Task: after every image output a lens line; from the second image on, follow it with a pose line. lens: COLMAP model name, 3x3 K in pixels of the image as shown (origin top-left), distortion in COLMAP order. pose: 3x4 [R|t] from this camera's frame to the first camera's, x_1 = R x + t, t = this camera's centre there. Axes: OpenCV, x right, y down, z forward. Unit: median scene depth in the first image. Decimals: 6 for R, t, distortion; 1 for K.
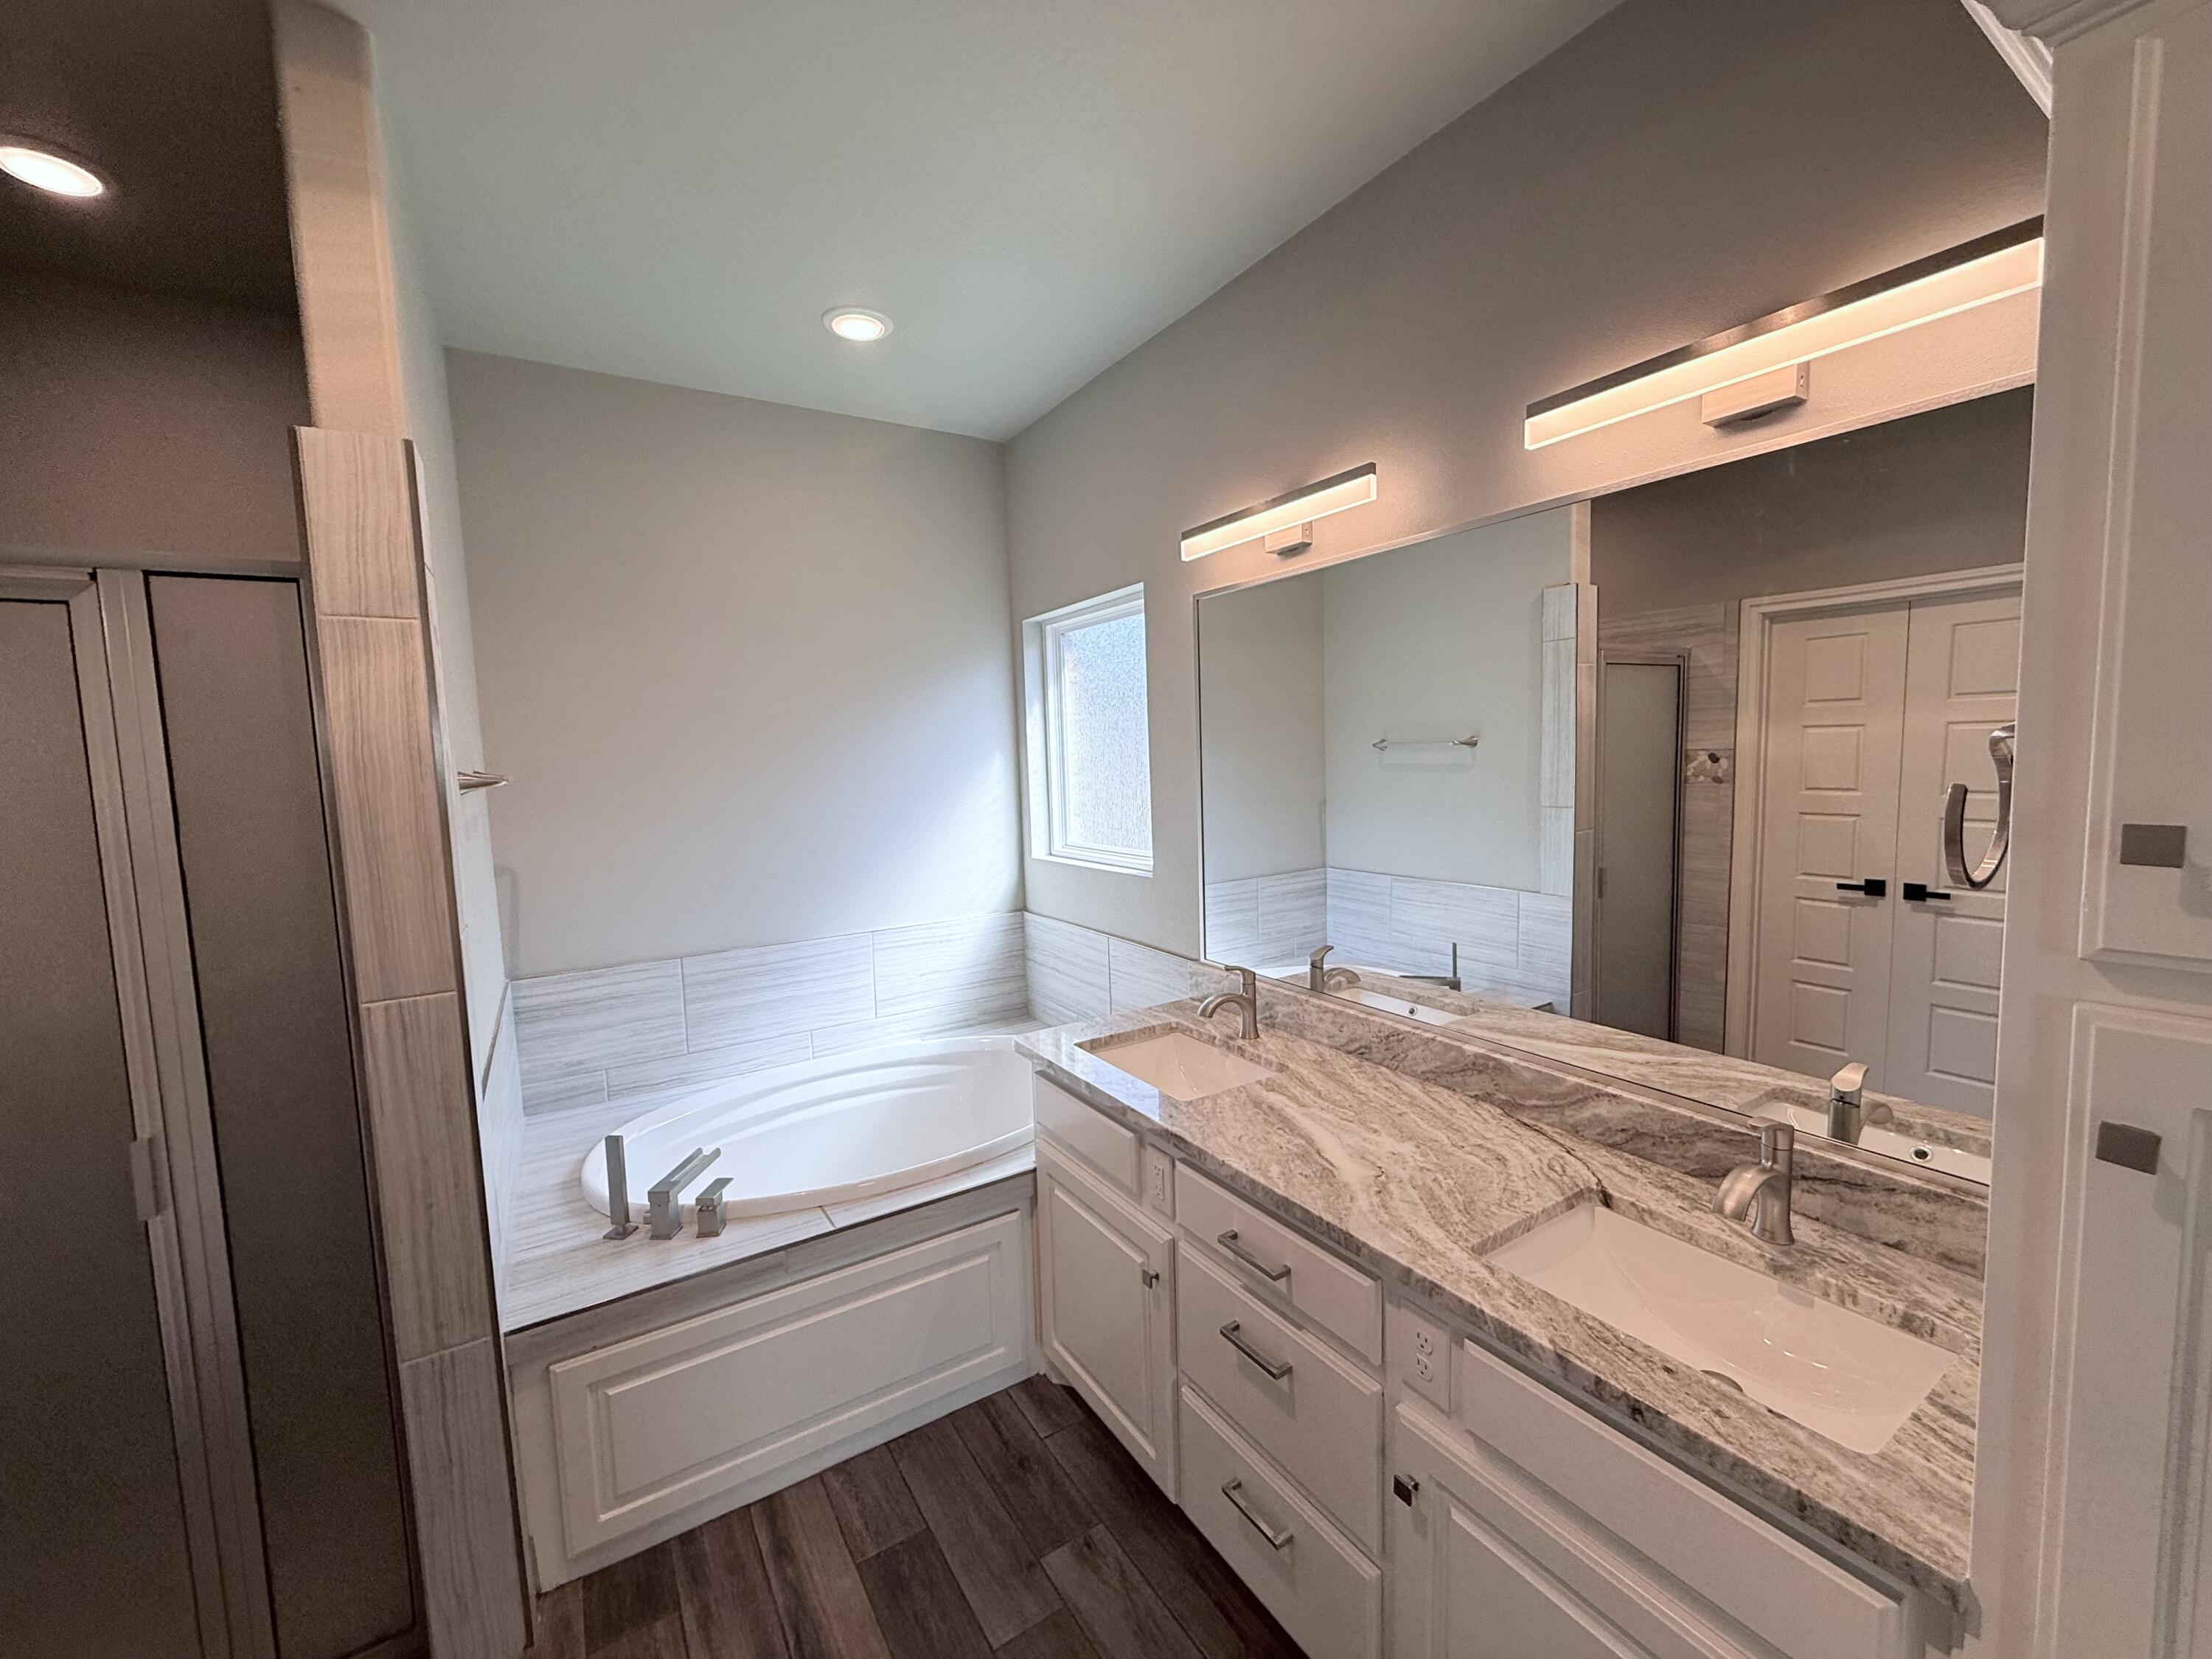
lens RADIAL K [[884.2, 0, 1105.4], [0, 884.2, 828.2], [0, 0, 1]] dist [-0.003035, 0.000268]
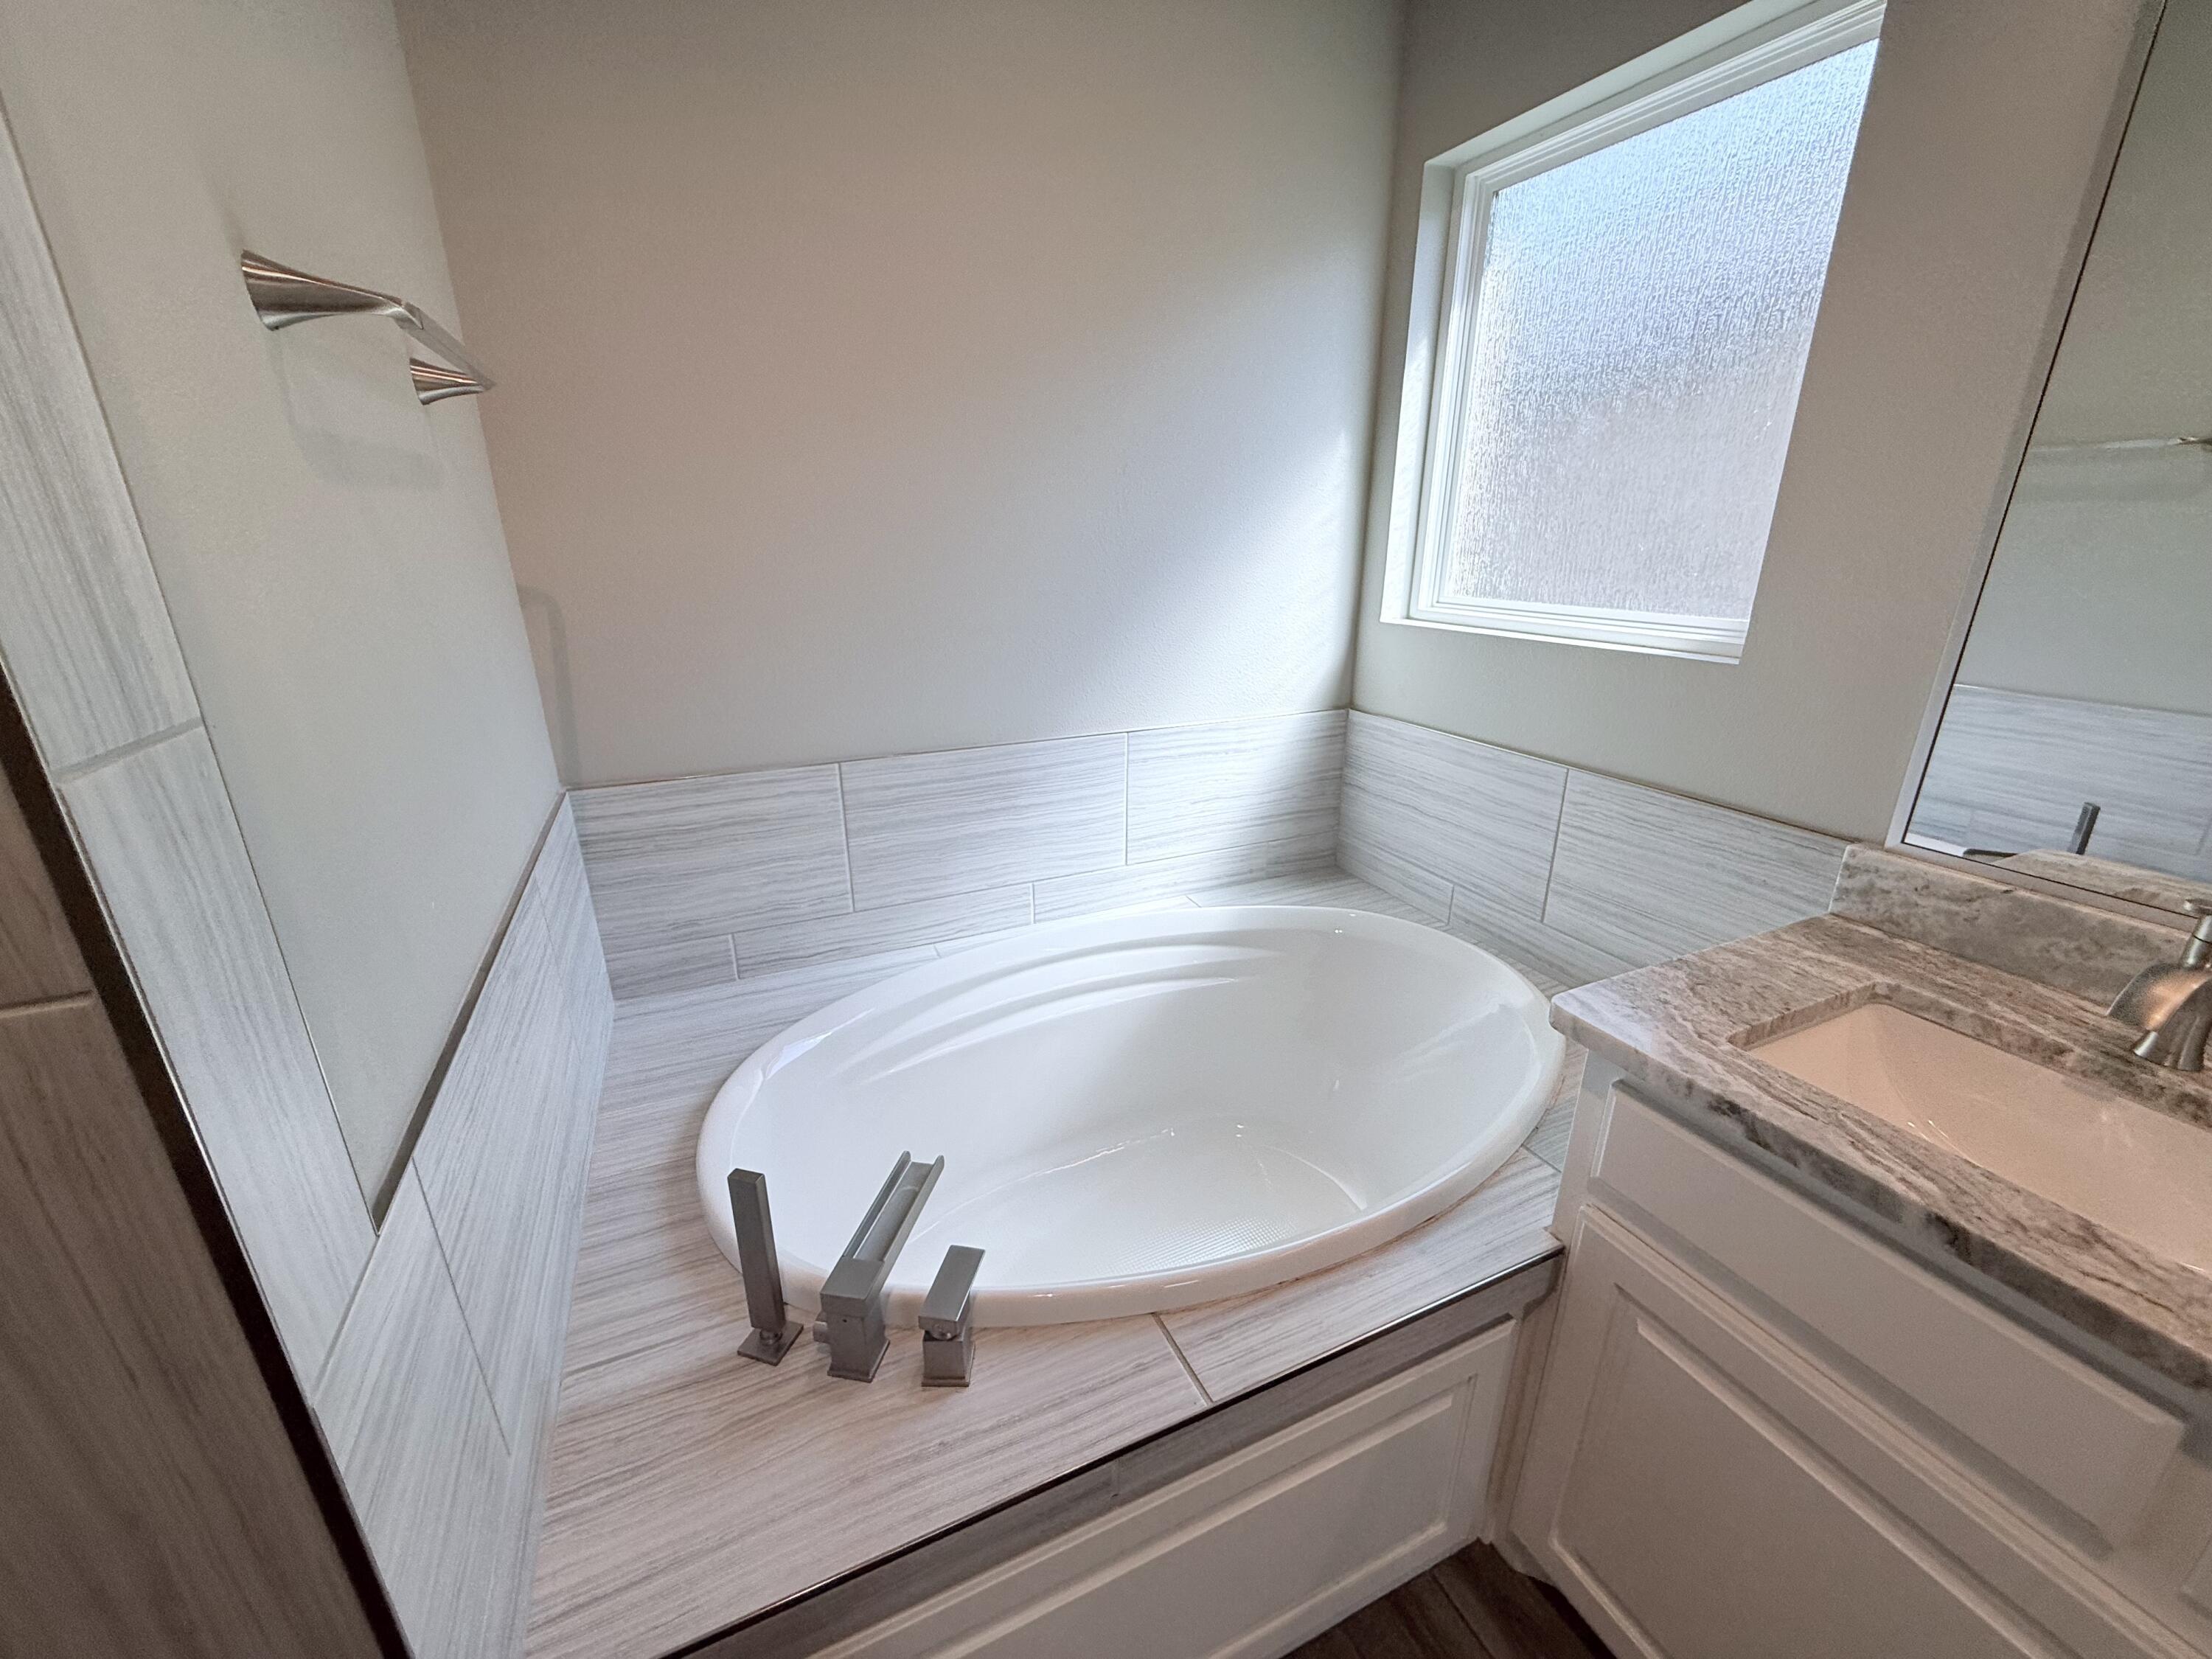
lens RADIAL K [[884.2, 0, 1105.4], [0, 884.2, 830.9], [0, 0, 1]] dist [-0.003035, 0.000268]
pose [[0.991213, 0.068467, -0.113178, -0.239055], [-0.038851, 0.968571, 0.245685, 0.038424], [0.126442, -0.239129, 0.962720, 0.450743]]
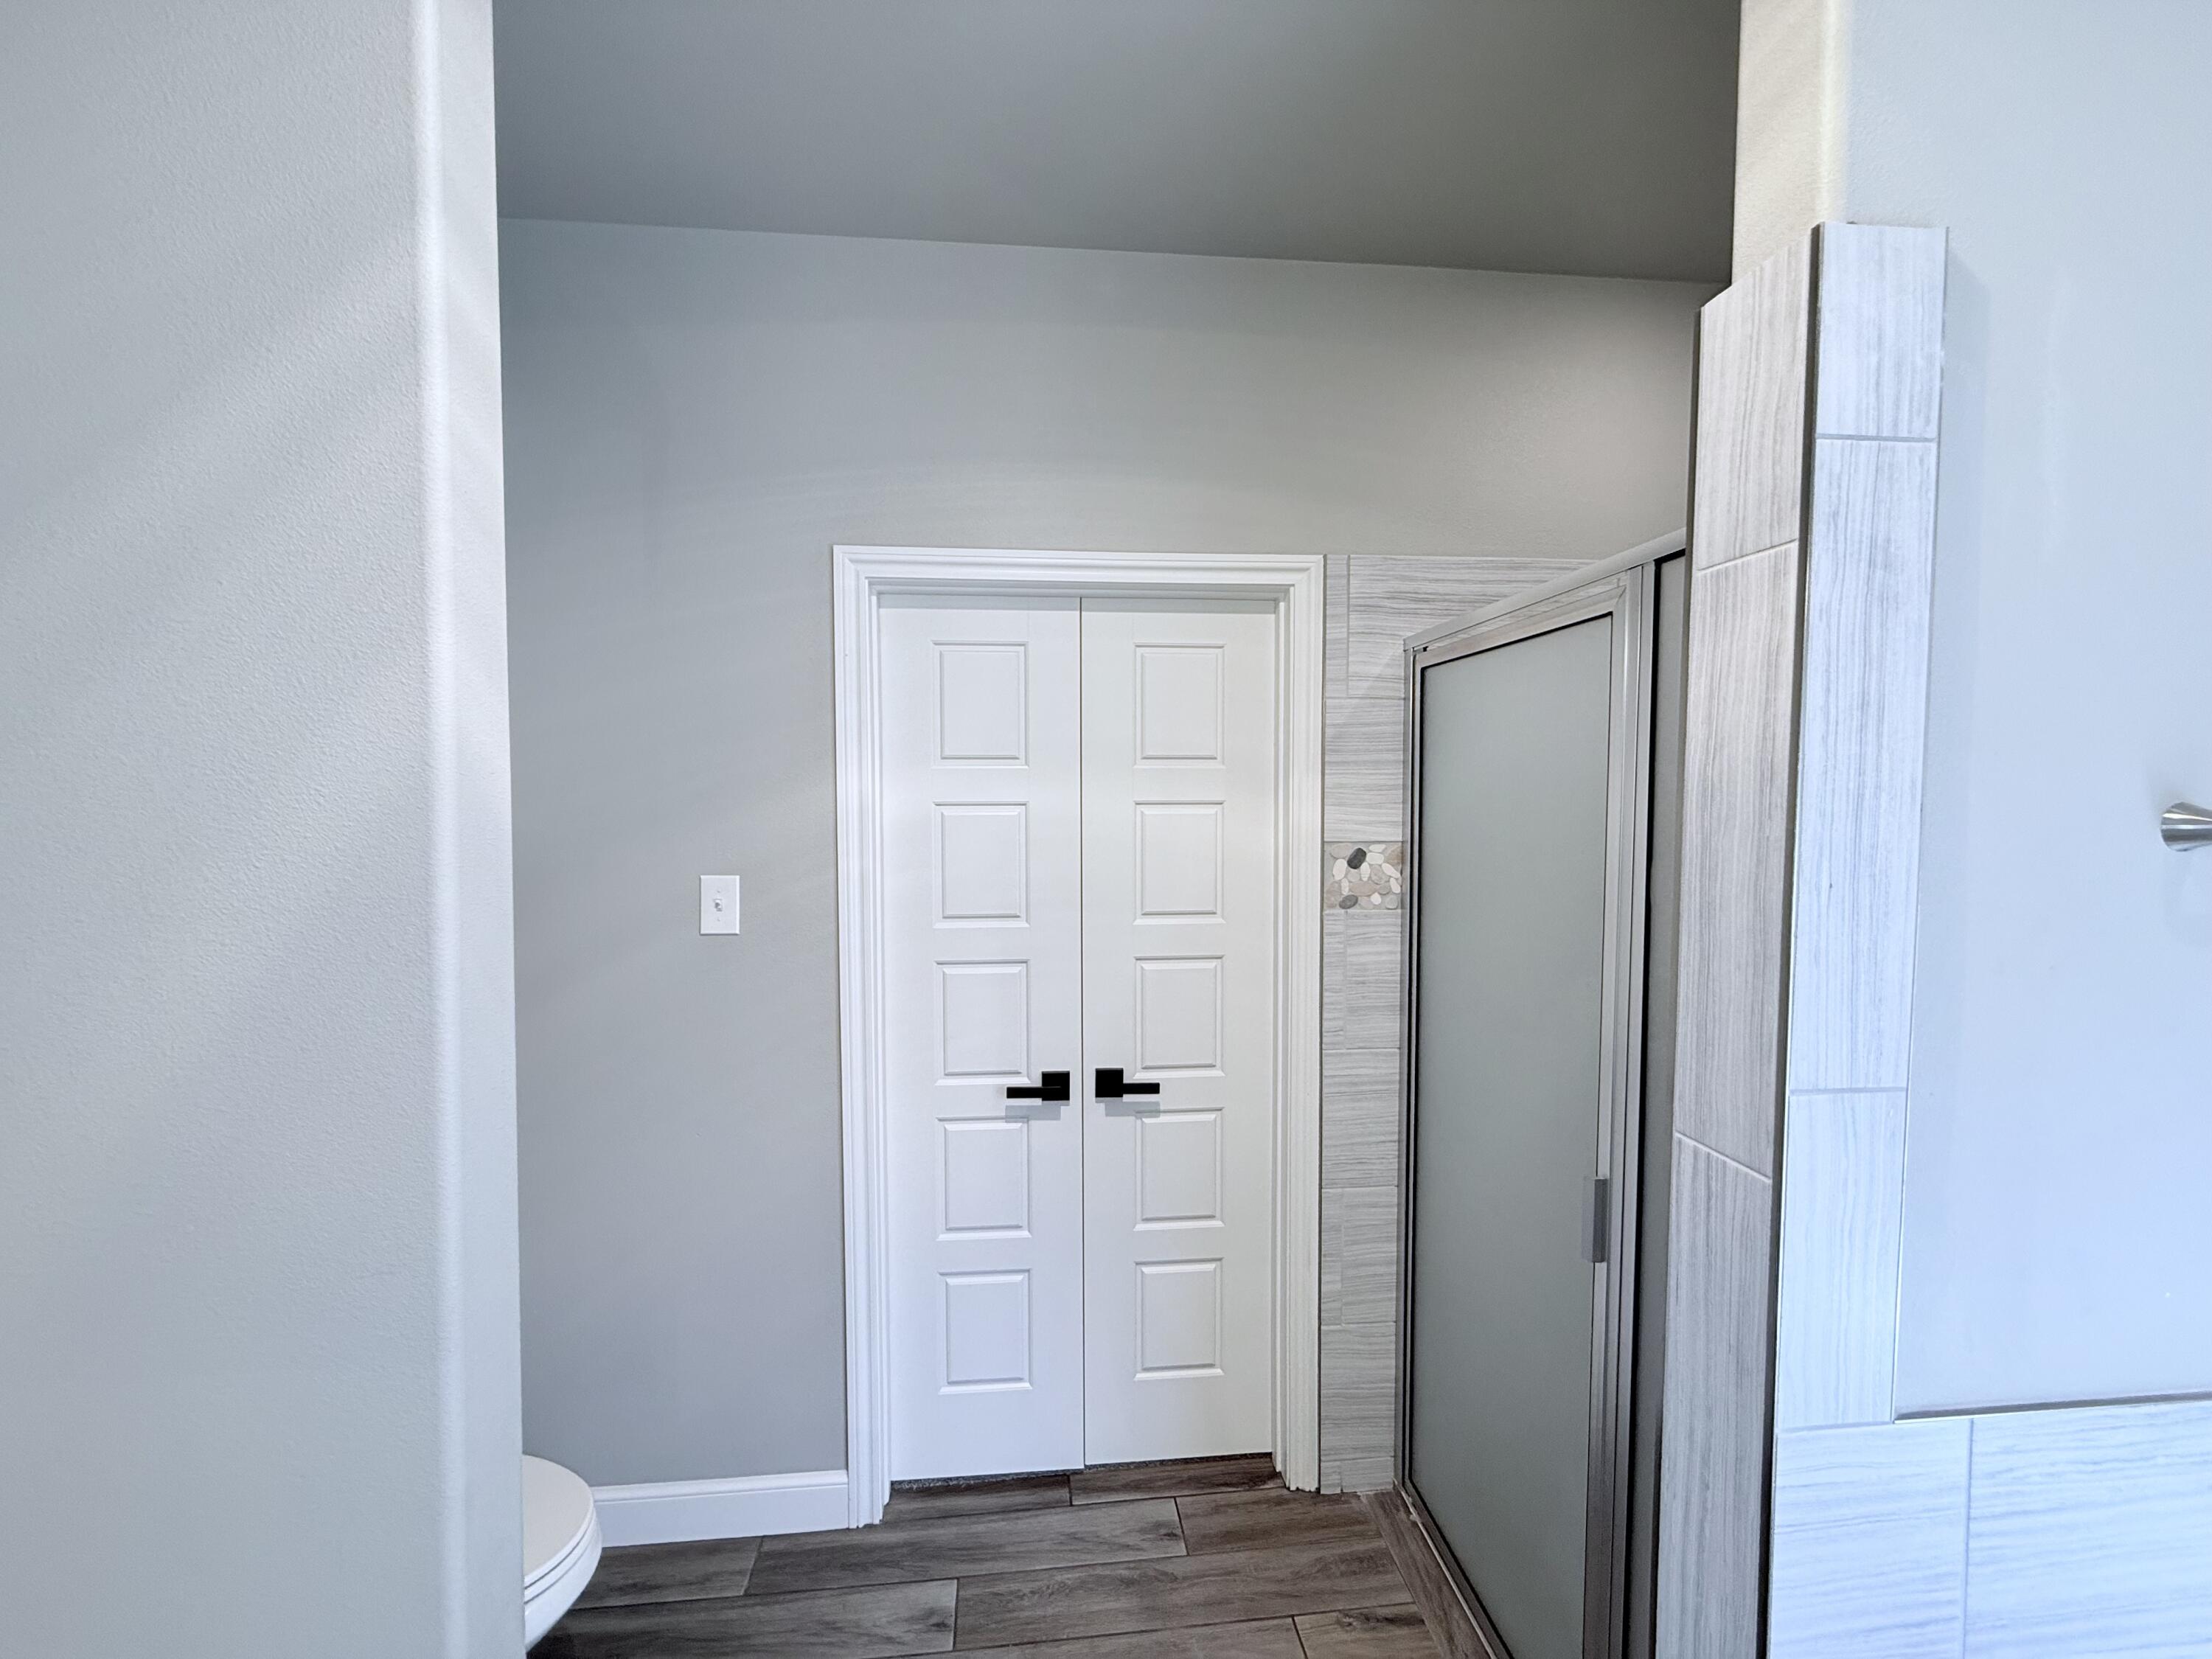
lens RADIAL K [[884.2, 0, 1104.9], [0, 884.2, 838.9], [0, 0, 1]] dist [-0.003035, 0.000268]
pose [[-0.448351, 0.076939, -0.890540, -0.021238], [-0.062451, 0.991158, 0.117074, -0.043425], [0.891674, 0.108105, -0.439581, 0.467070]]
